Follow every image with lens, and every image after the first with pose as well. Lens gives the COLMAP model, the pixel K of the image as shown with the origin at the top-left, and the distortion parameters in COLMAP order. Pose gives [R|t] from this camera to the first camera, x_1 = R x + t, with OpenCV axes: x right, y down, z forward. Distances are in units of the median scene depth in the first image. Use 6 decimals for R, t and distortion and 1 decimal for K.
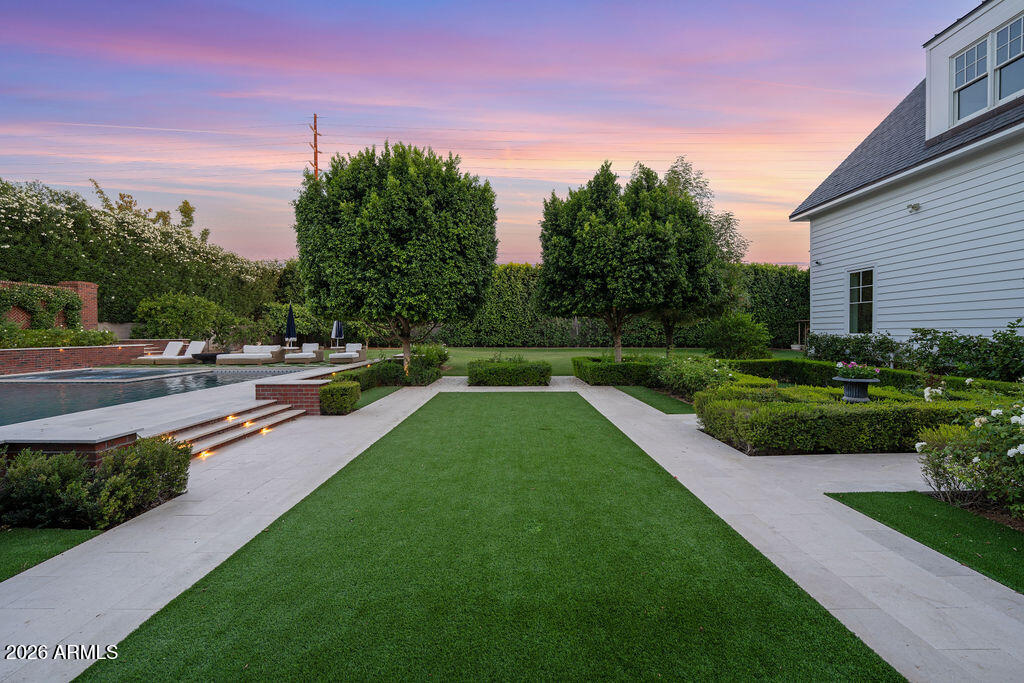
lens RADIAL K [[414.9, 0, 508.7], [0, 414.9, 340.8], [0, 0, 1]] dist [-0.009765, 0.000309]
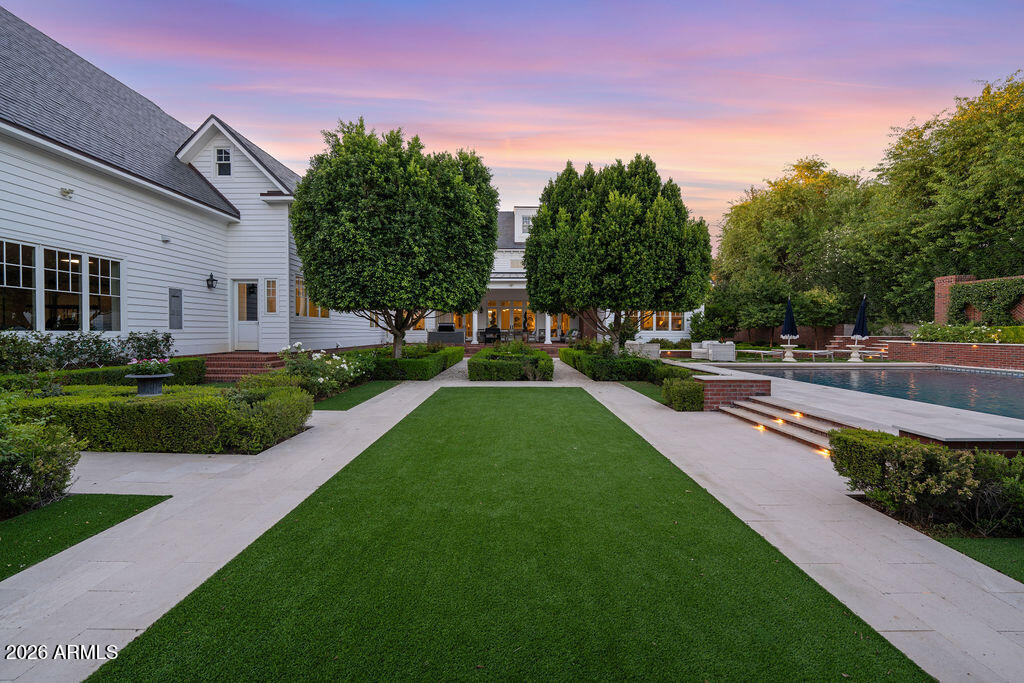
lens RADIAL K [[420.4, 0, 510.6], [0, 420.4, 329.4], [0, 0, 1]] dist [-0.001636, -0.004329]
pose [[-0.999966, 0.004313, -0.006981, 0.002396], [0.004206, 0.999875, 0.015208, -0.010643], [0.007046, 0.015178, -0.999860, 0.653323]]
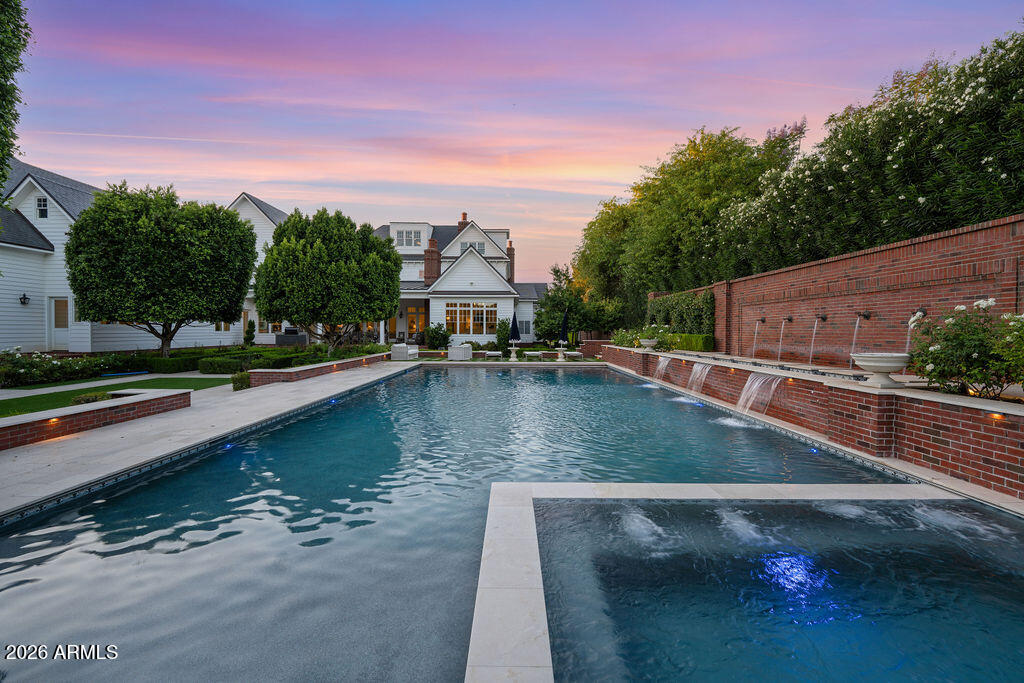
lens RADIAL K [[422.7, 0, 511.1], [0, 422.7, 333.0], [0, 0, 1]] dist [-0.003336, -0.000850]
pose [[-0.999996, 0.001210, -0.002567, -0.629019], [0.001145, 0.999689, 0.024925, -0.030294], [0.002596, 0.024922, -0.999686, 0.911166]]
